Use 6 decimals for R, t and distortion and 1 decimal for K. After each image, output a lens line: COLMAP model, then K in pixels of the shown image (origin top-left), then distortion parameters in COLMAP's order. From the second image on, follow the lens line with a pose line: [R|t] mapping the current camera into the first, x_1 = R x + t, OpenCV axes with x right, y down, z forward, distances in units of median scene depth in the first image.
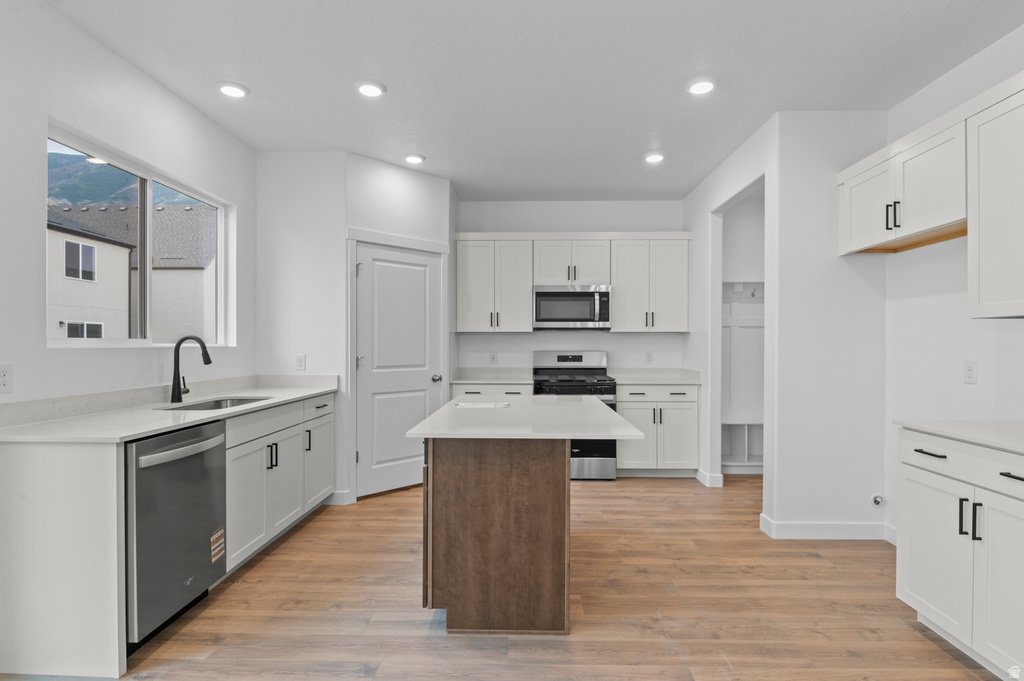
lens RADIAL K [[520.2, 0, 520.2], [0, 520.2, 345.9], [0, 0, 1]] dist [0.005765, -0.003183]
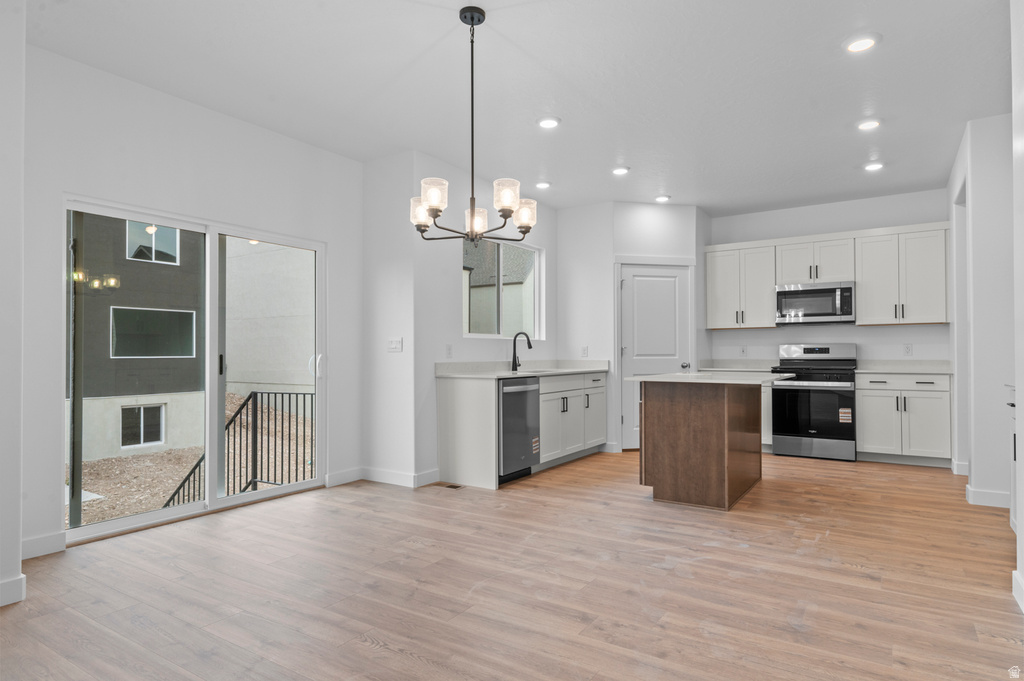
lens RADIAL K [[580.4, 0, 509.7], [0, 580.4, 346.8], [0, 0, 1]] dist [0.001247, -0.000254]
pose [[0.843469, -0.010131, -0.537082, 0.277060], [0.002607, 0.999888, -0.014766, 0.043623], [0.537171, 0.011055, 0.843401, -0.485815]]
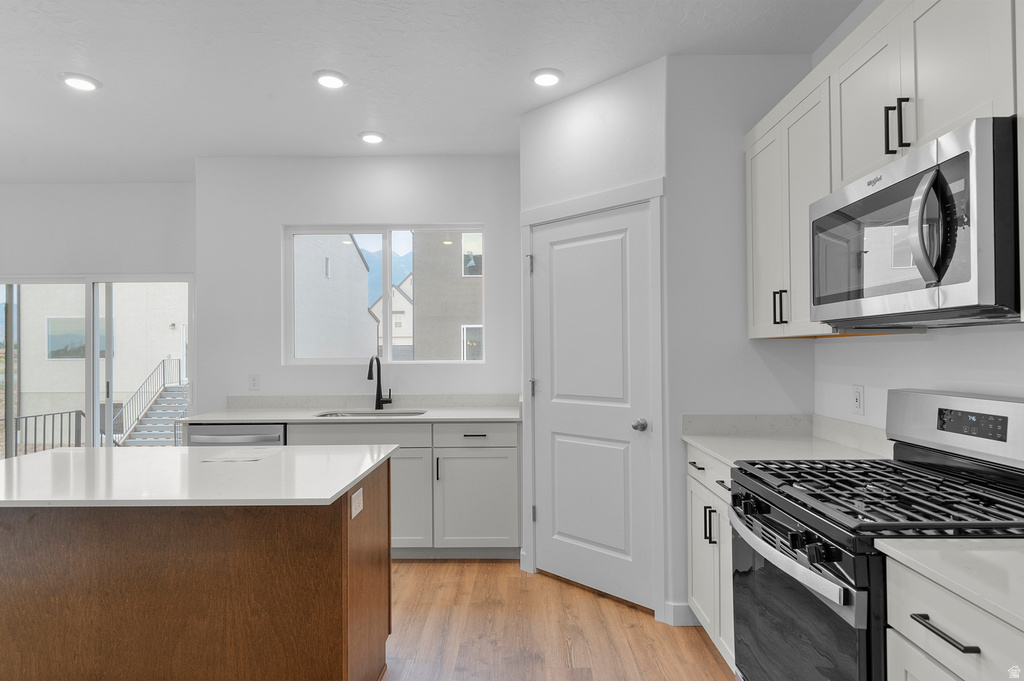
lens RADIAL K [[580.4, 0, 509.2], [0, 580.4, 343.3], [0, 0, 1]] dist [0.001247, -0.000254]
pose [[-0.004636, -0.014093, -0.999890, 0.548752], [0.004908, 0.999888, -0.014116, -0.020799], [0.999977, -0.004973, -0.004567, 1.014800]]
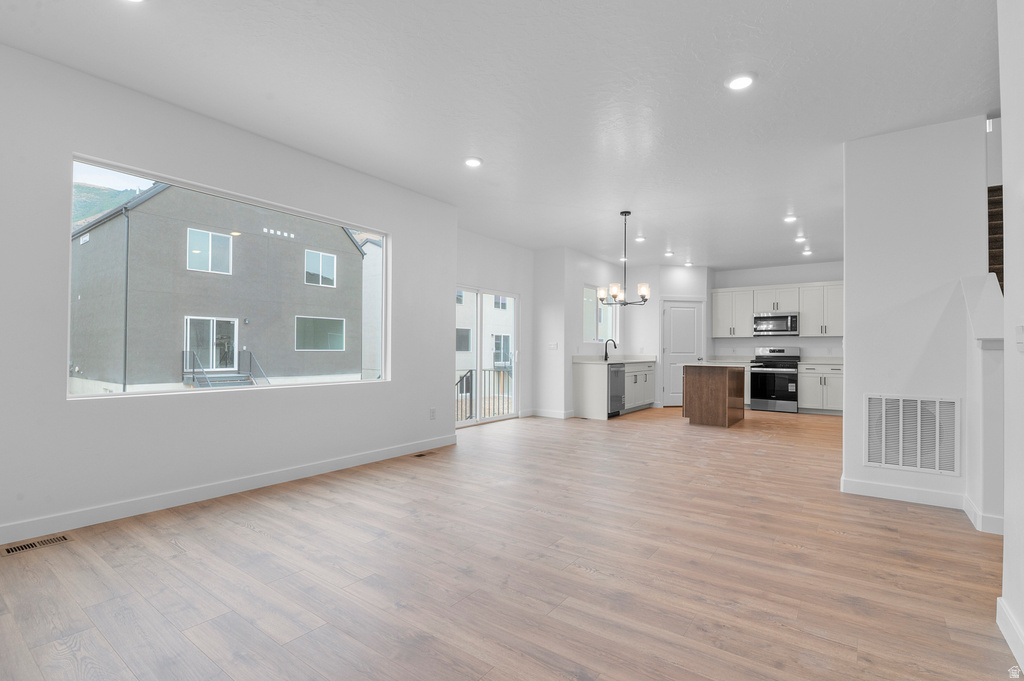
lens RADIAL K [[469.9, 0, 510.5], [0, 469.9, 344.9], [0, 0, 1]] dist [-0.009728, -0.001288]
pose [[0.813938, -0.000273, -0.580952, 0.397027], [-0.008372, 0.999891, -0.012199, 0.041210], [0.580892, 0.014793, 0.813847, -1.261958]]
